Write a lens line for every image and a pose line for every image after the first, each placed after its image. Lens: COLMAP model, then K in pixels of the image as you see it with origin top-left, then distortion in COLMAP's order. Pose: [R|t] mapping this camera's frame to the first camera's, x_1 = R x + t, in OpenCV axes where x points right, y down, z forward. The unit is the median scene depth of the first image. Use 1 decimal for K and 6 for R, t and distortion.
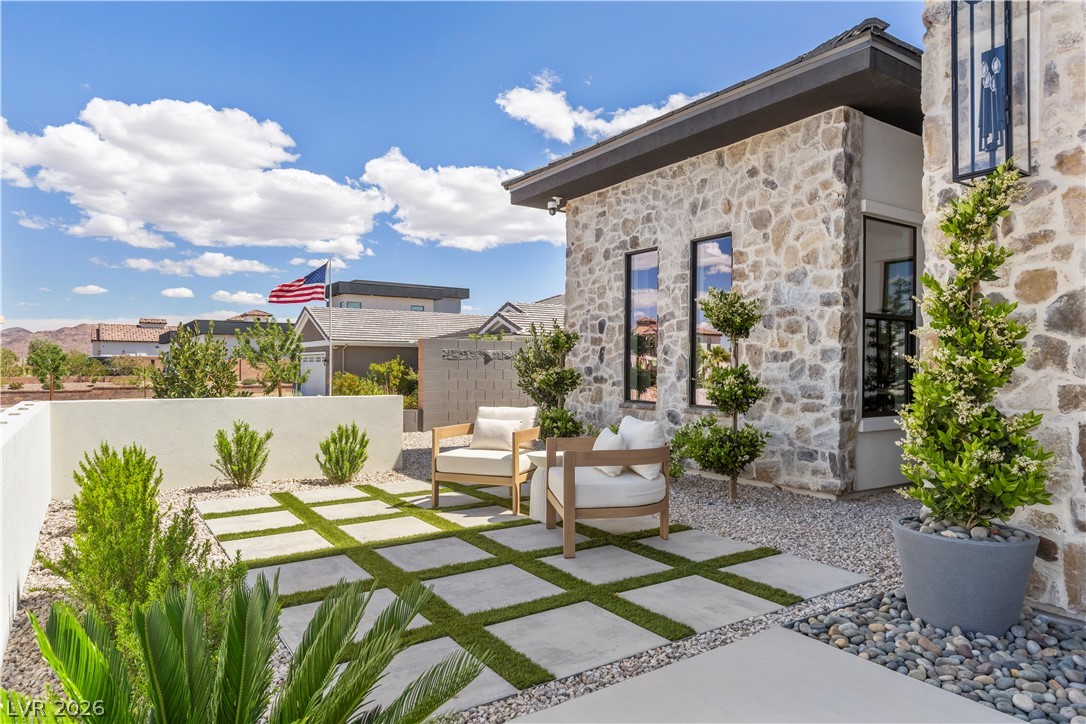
lens RADIAL K [[681.4, 0, 543.7], [0, 681.4, 367.2], [0, 0, 1]] dist [0.000380, -0.001290]
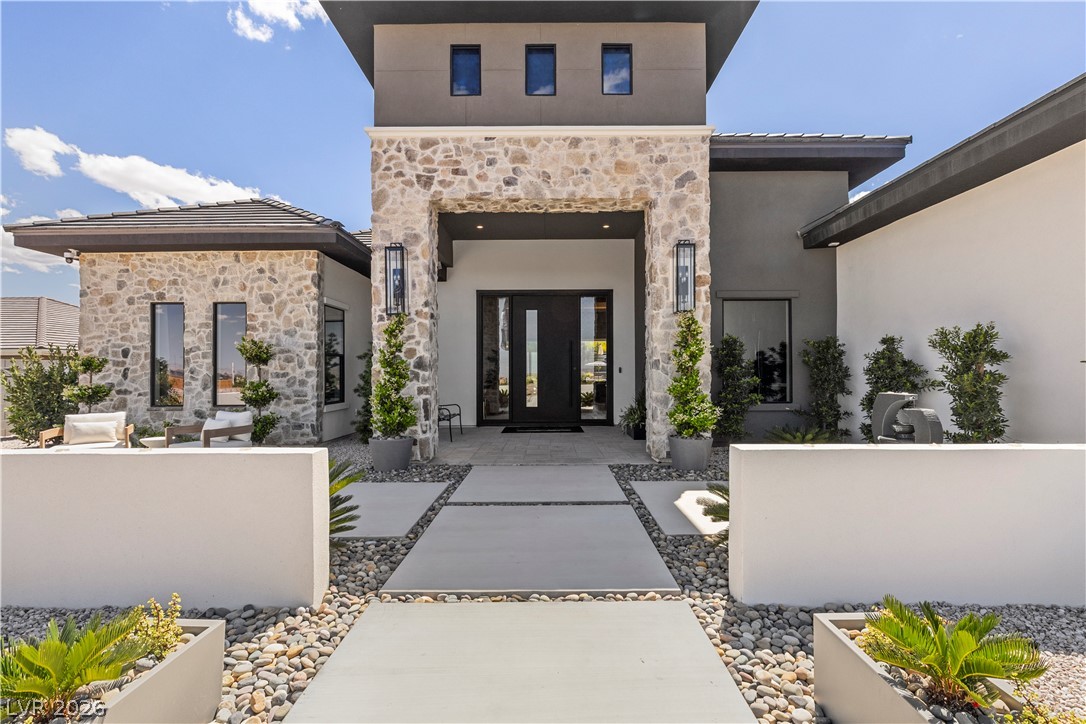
lens RADIAL K [[503.5, 0, 553.1], [0, 503.5, 365.6], [0, 0, 1]] dist [0.000307, -0.000128]
pose [[0.548789, 0.001935, 0.835959, -0.381177], [0.012003, 0.999876, -0.010194, -0.018200], [-0.835875, 0.015628, 0.548698, -0.357539]]
